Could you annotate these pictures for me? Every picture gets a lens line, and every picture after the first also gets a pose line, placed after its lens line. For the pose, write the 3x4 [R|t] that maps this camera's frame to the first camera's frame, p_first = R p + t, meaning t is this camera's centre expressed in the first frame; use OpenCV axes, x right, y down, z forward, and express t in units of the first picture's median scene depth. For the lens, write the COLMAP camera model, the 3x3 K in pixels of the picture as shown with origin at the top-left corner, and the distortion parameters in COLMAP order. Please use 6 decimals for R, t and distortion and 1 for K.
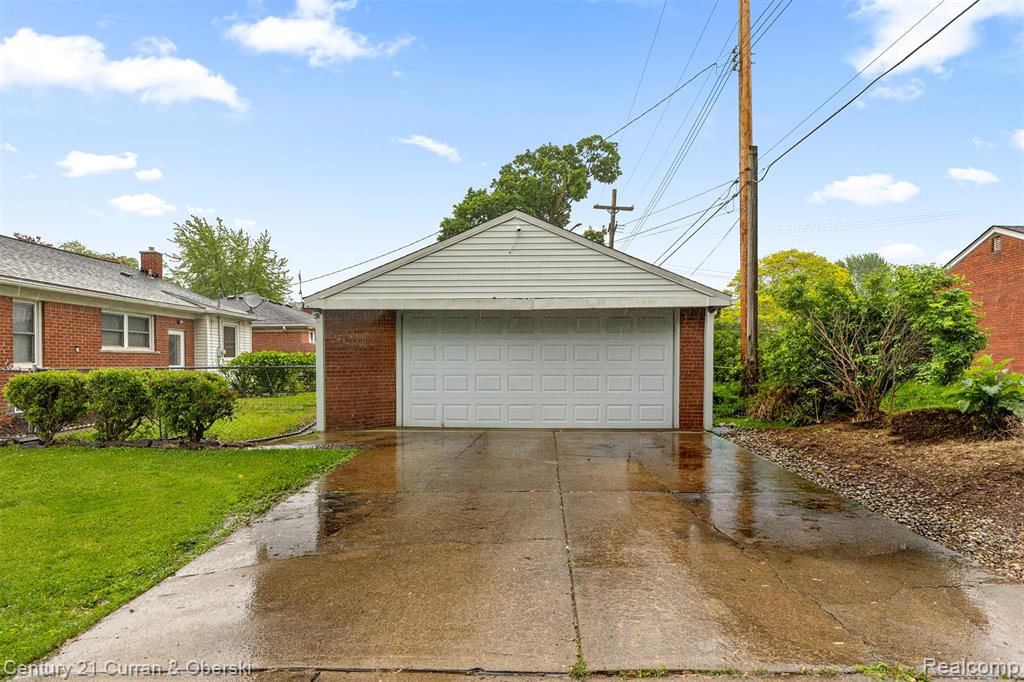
lens RADIAL K [[596.1, 0, 509.9], [0, 596.1, 362.3], [0, 0, 1]] dist [-0.003542, -0.000042]
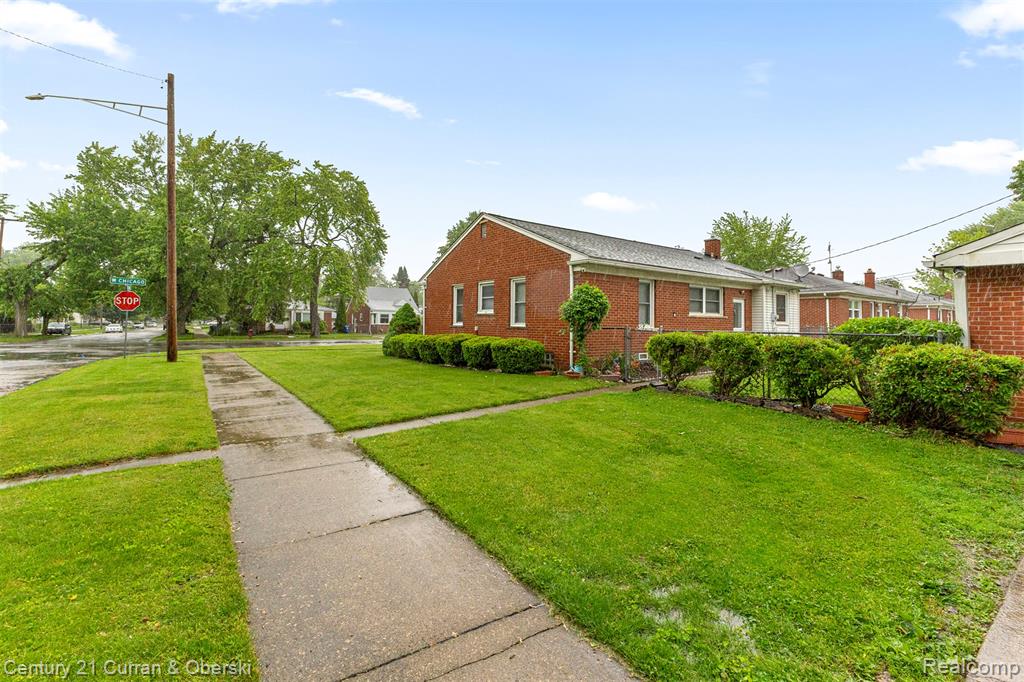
lens RADIAL K [[455.1, 0, 508.1], [0, 455.1, 317.5], [0, 0, 1]] dist [0.000277, -0.000026]
pose [[0.605305, 0.004703, -0.795980, -0.113969], [-0.016110, 0.999850, -0.006343, -0.002690], [0.795831, 0.016663, 0.605290, 0.067922]]
